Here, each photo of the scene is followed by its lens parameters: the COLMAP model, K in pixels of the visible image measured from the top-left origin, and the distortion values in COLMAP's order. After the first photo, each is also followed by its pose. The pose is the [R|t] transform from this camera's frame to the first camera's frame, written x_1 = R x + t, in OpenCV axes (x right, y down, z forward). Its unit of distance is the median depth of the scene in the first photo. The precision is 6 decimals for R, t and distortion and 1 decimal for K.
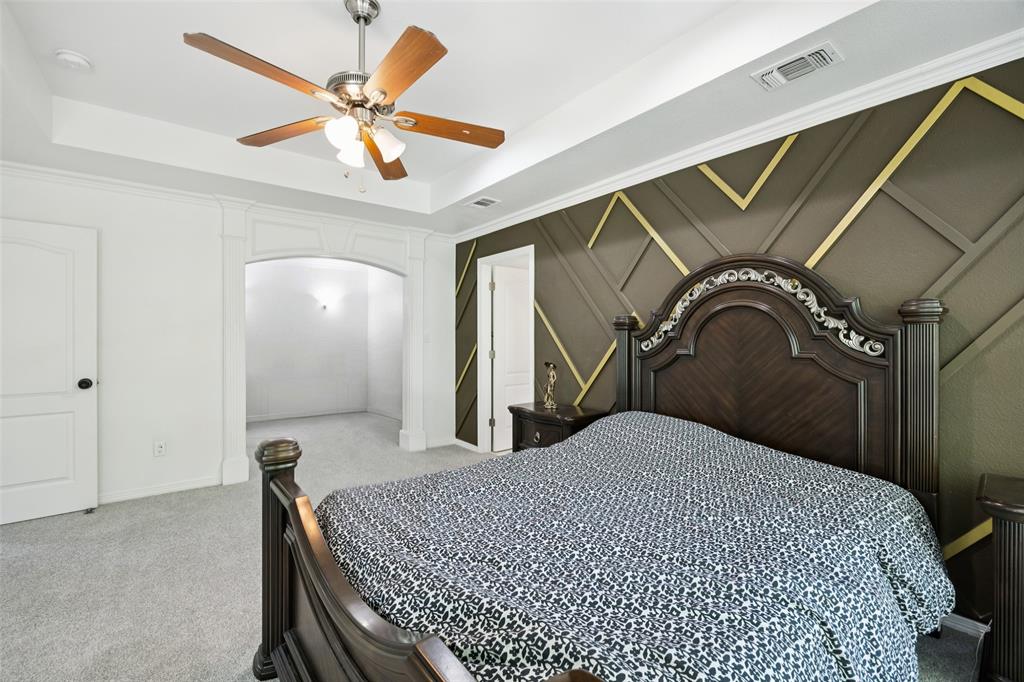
lens RADIAL K [[441.4, 0, 511.3], [0, 441.4, 340.1], [0, 0, 1]] dist [-0.001518, -0.000071]
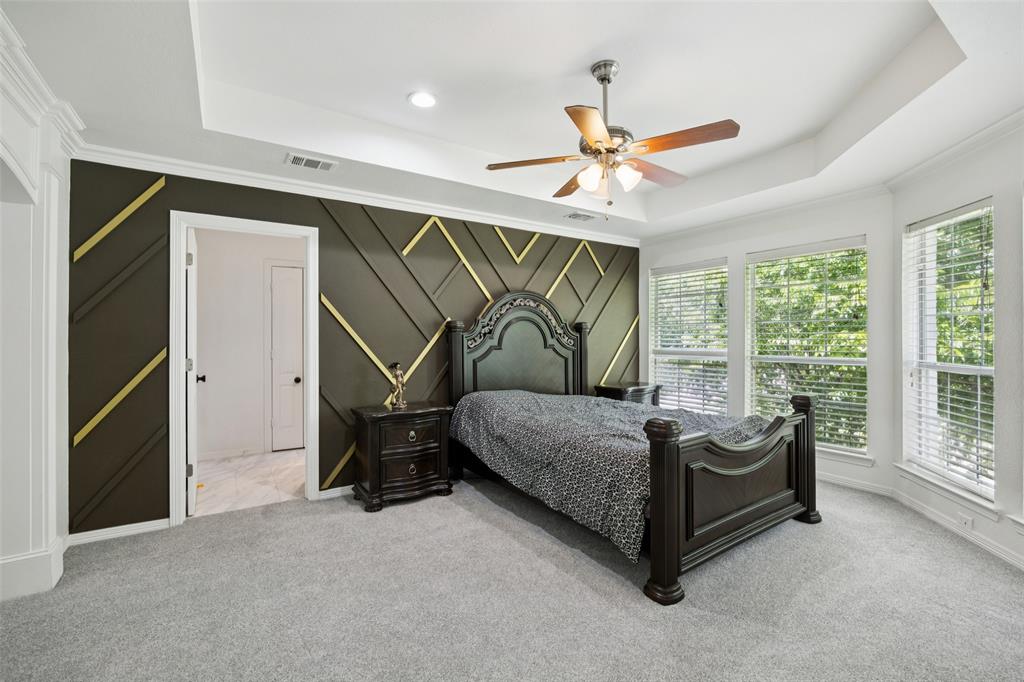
lens RADIAL K [[441.4, 0, 513.2], [0, 441.4, 336.5], [0, 0, 1]] dist [-0.001518, -0.000071]
pose [[0.080723, 0.005449, 0.996722, -0.984469], [0.010362, 0.999926, -0.006306, 0.000078], [-0.996683, 0.010837, 0.080661, 0.726066]]
